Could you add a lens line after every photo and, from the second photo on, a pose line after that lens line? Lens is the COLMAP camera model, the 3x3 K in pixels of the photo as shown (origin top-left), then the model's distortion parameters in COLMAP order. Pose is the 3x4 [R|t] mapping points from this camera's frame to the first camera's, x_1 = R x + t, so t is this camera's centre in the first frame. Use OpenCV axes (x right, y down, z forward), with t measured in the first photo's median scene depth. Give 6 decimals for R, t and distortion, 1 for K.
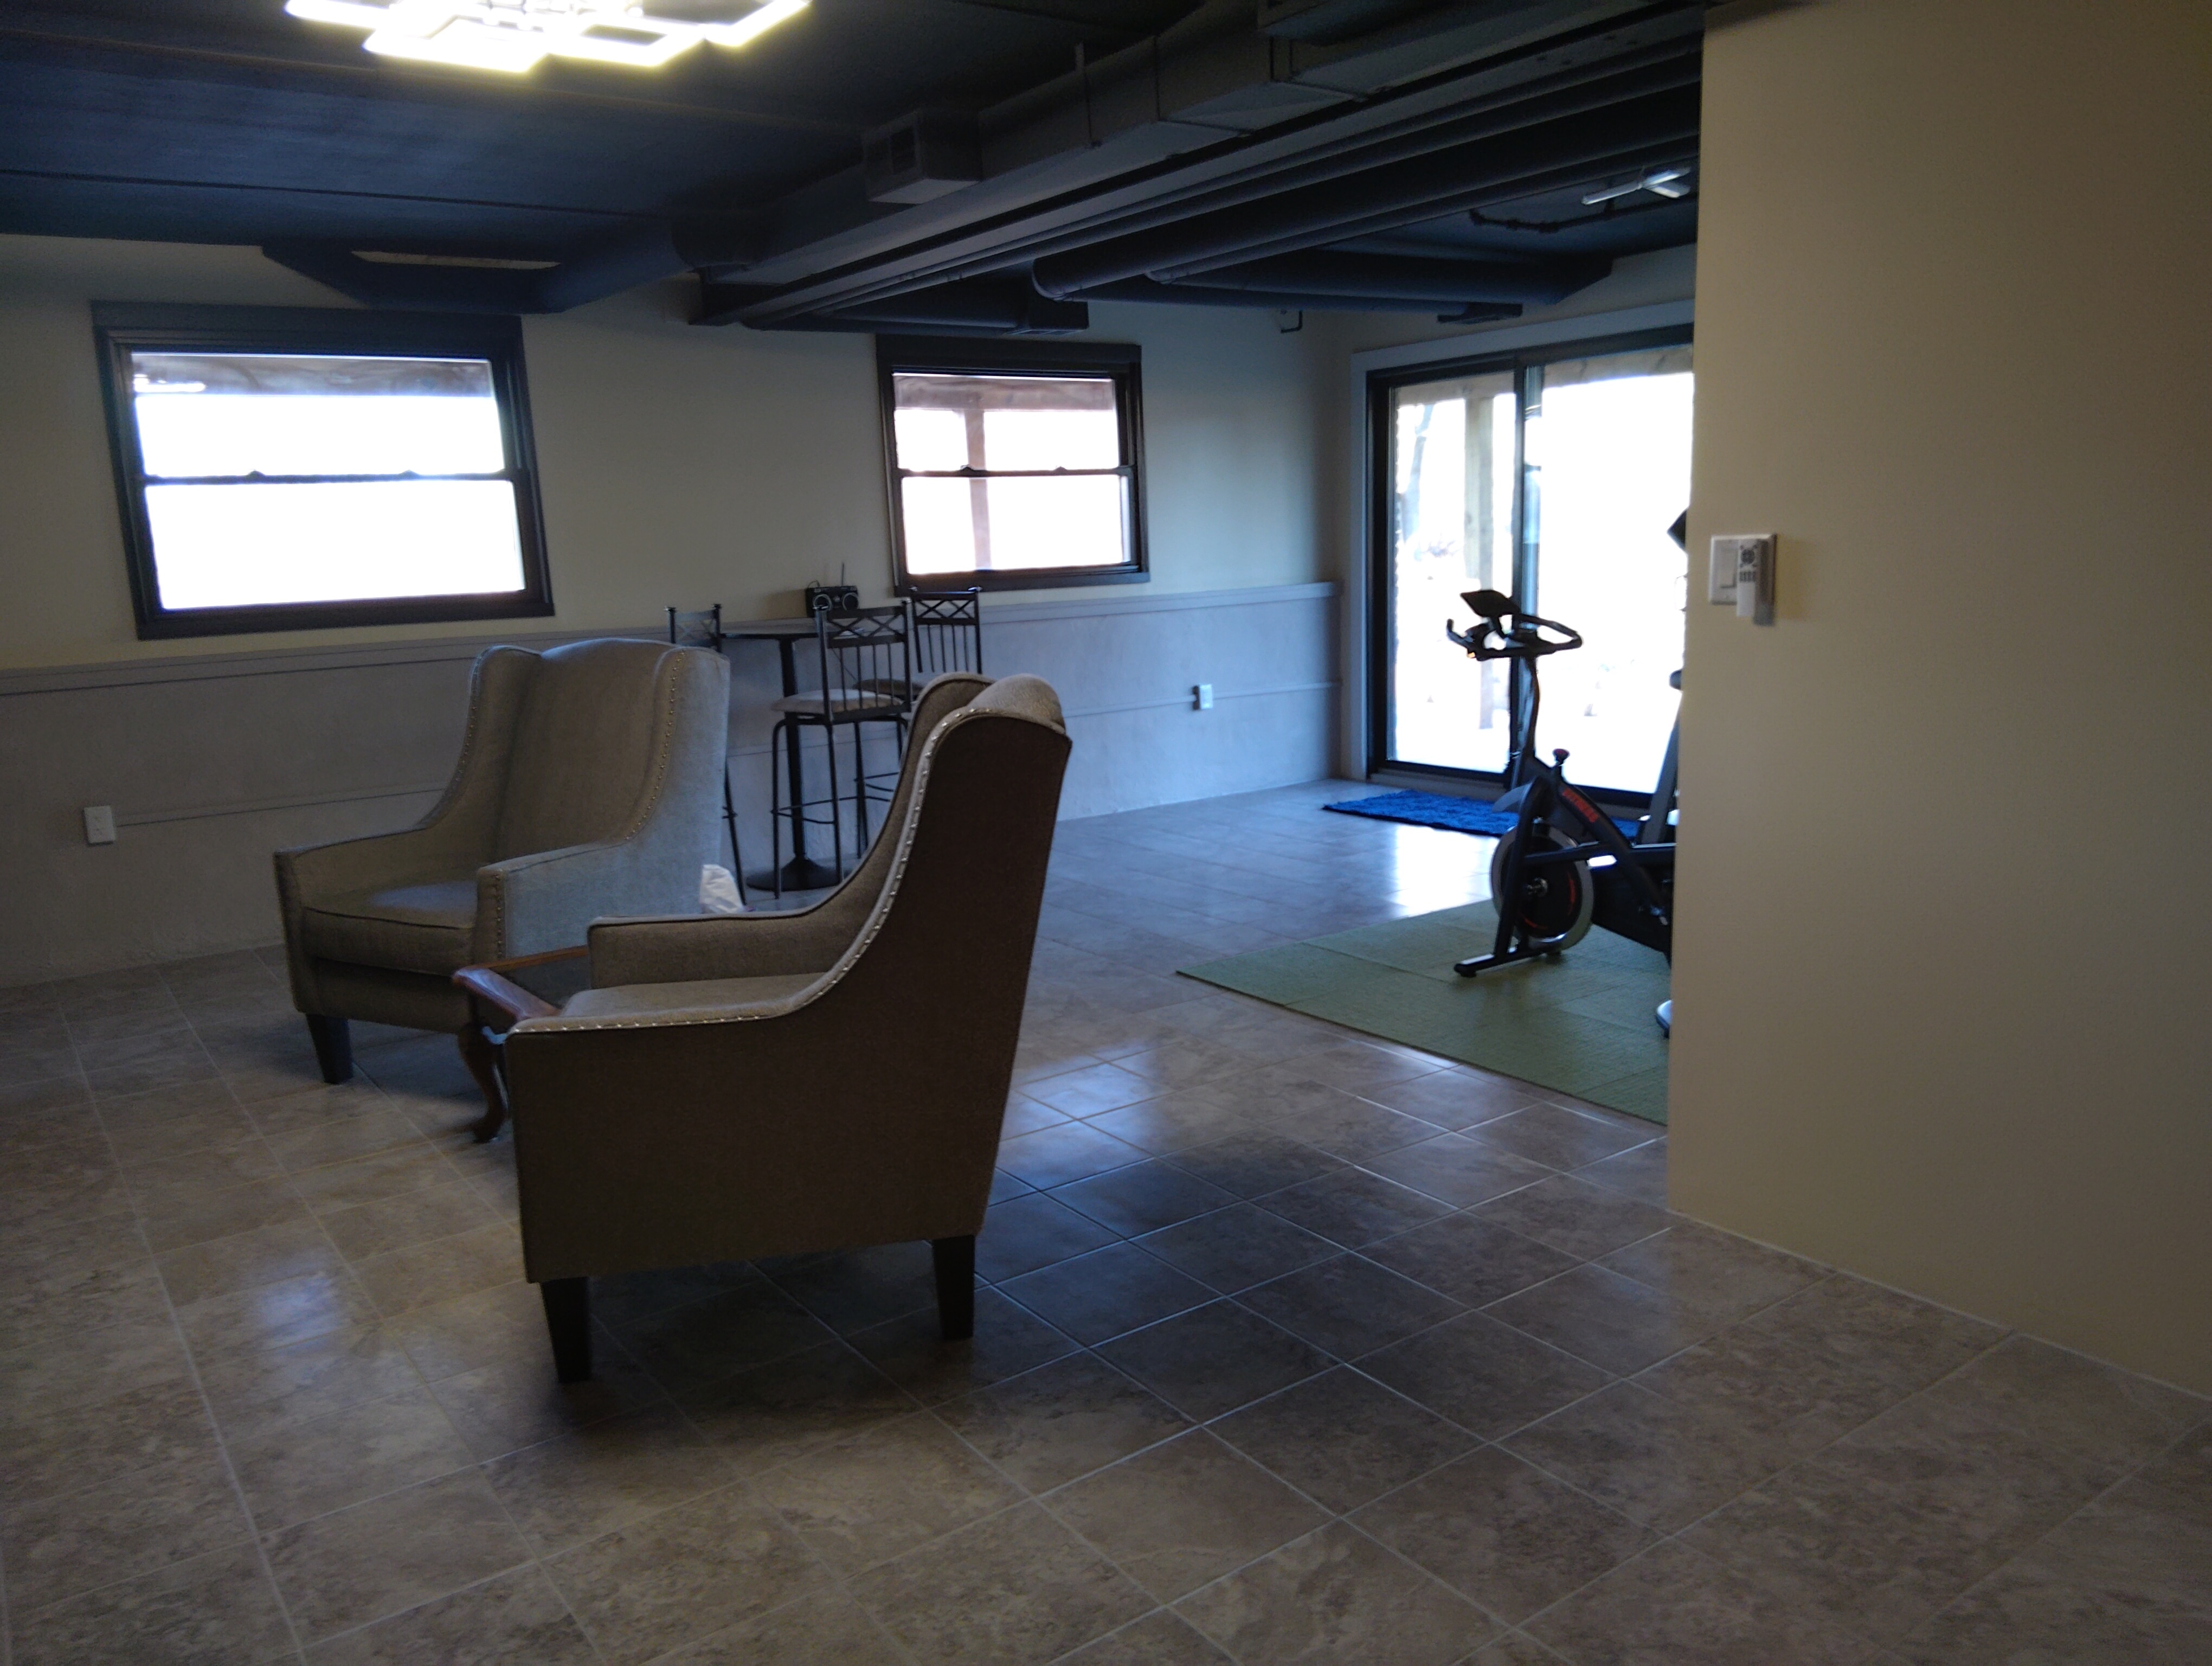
lens RADIAL K [[1669.1, 0, 1100.5], [0, 1669.1, 843.1], [0, 0, 1]] dist [0.087396, -0.132584]
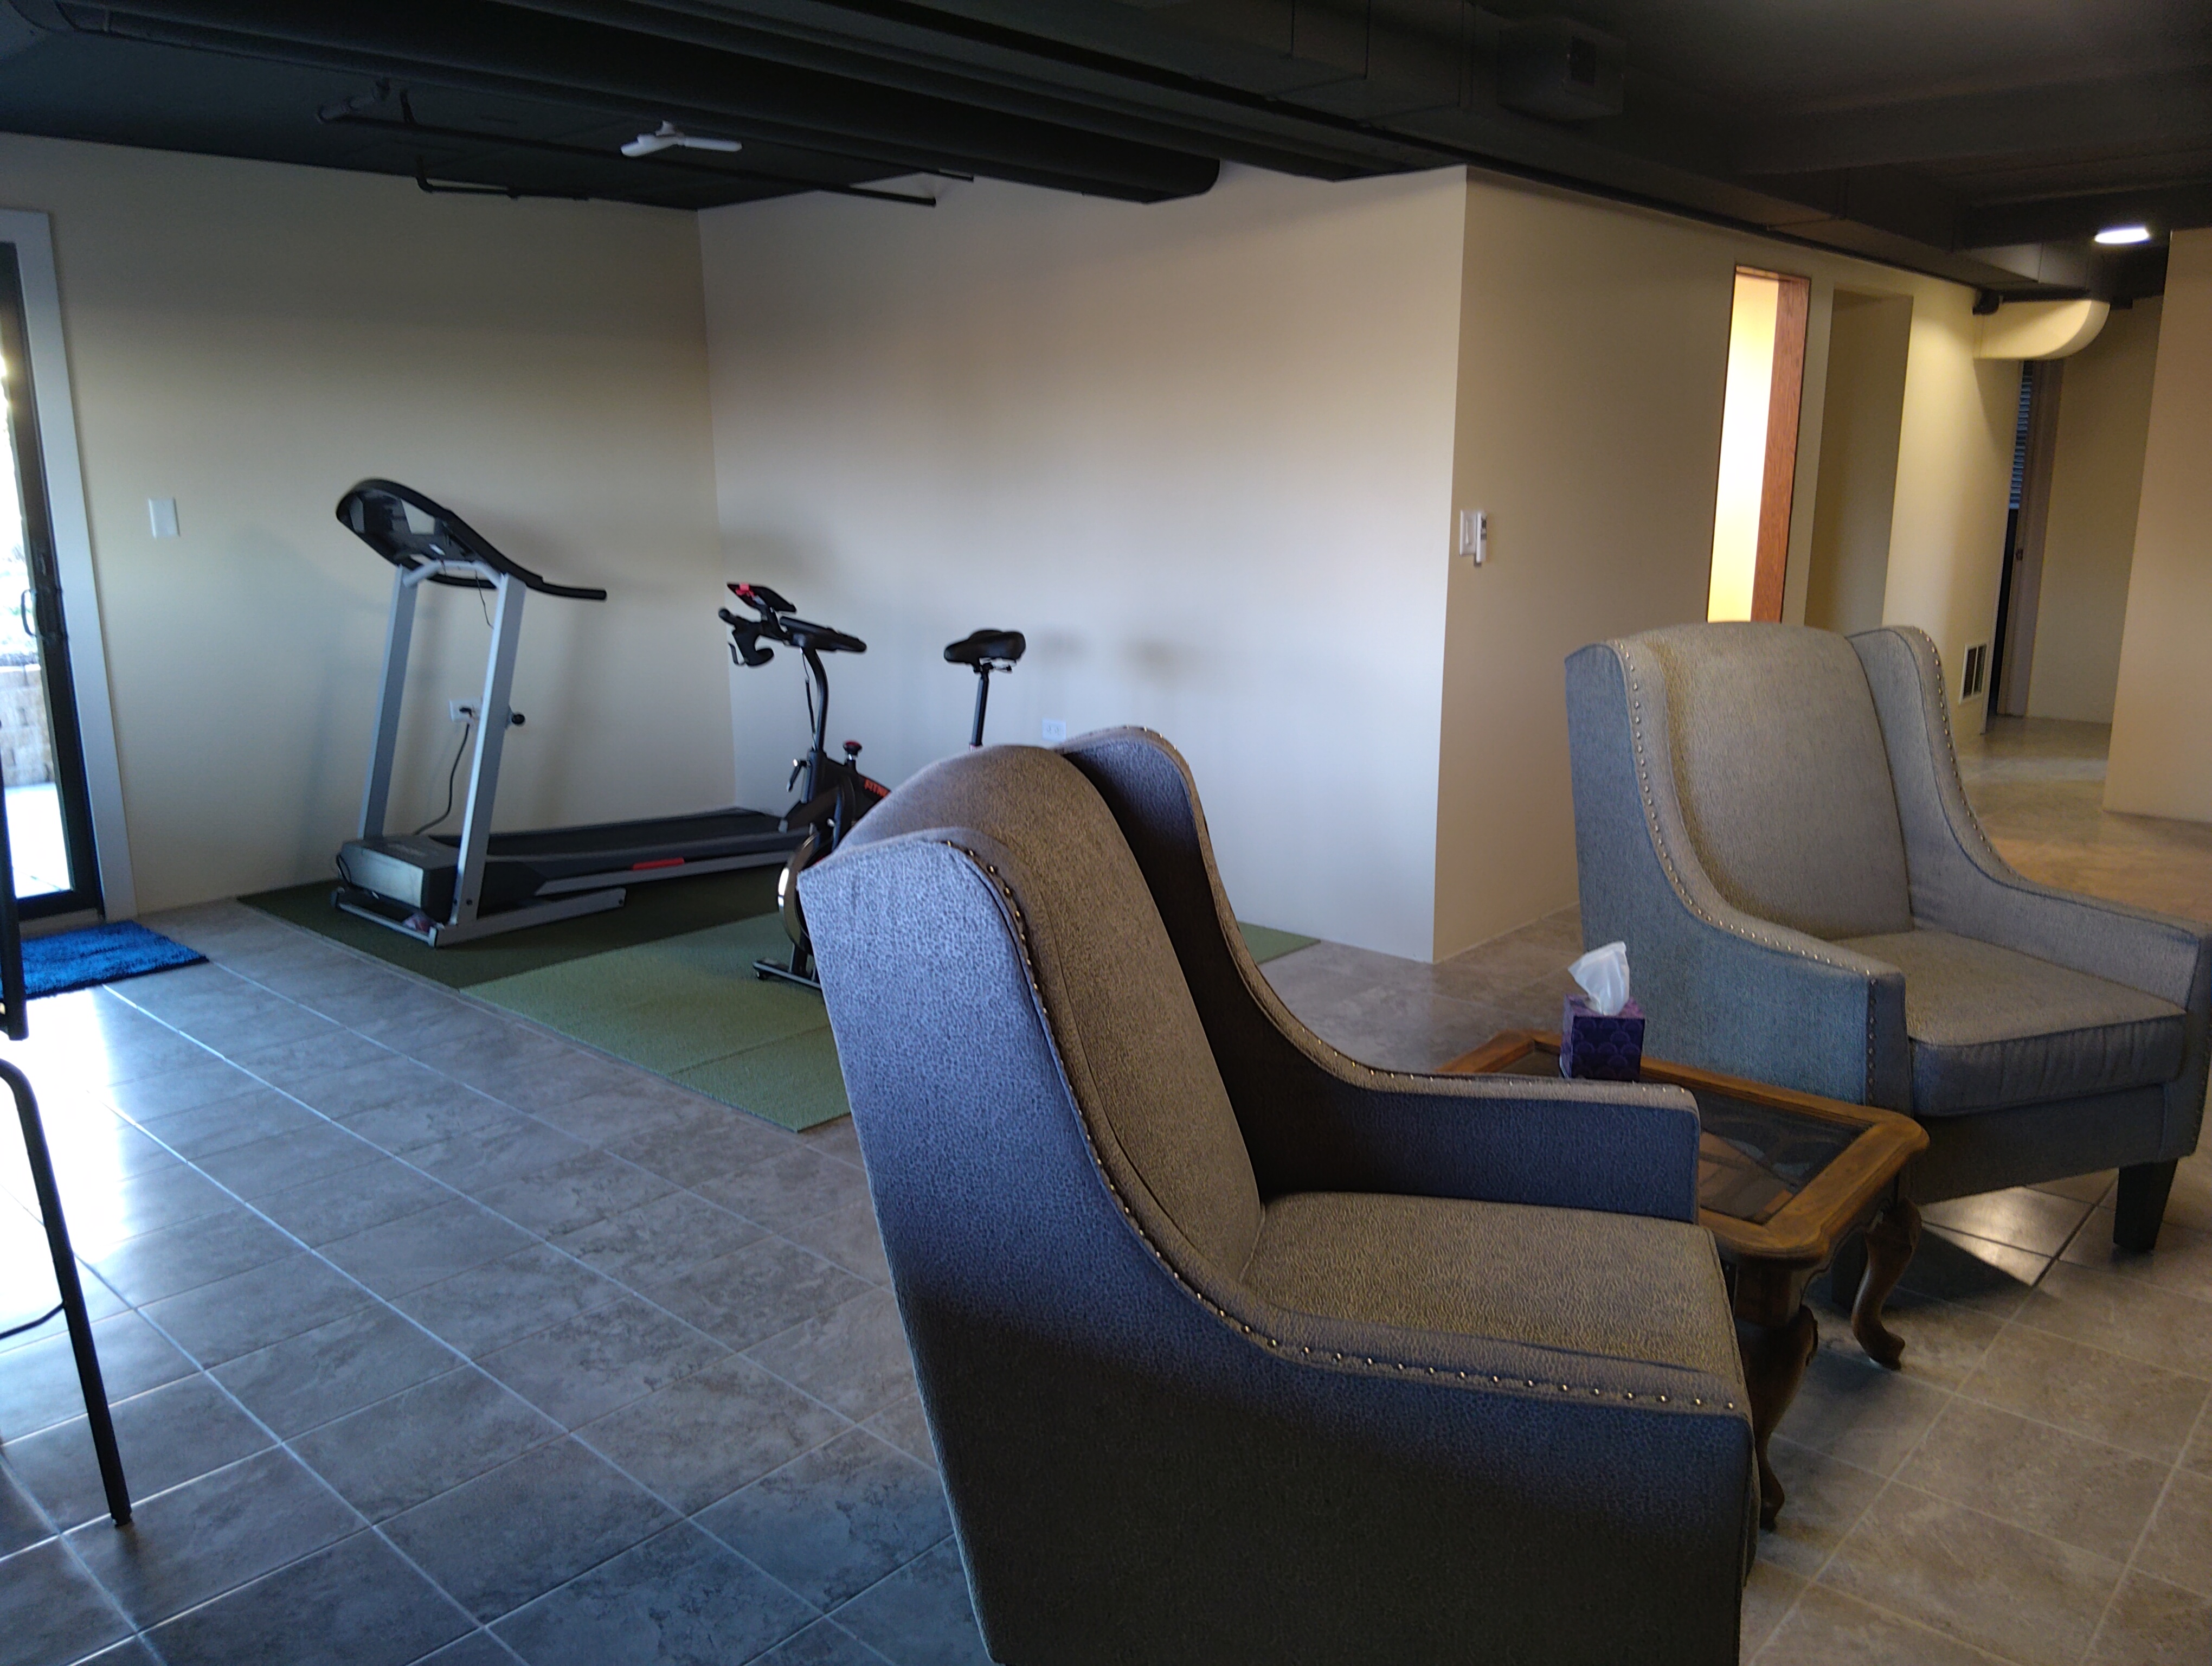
lens RADIAL K [[1669.1, 0, 1100.5], [0, 1669.1, 843.1], [0, 0, 1]] dist [0.087396, -0.132584]
pose [[-0.218299, -0.178744, 0.959373, -0.568500], [0.192337, 0.955920, 0.221865, -0.153204], [-0.956740, 0.232956, -0.174297, 0.856697]]
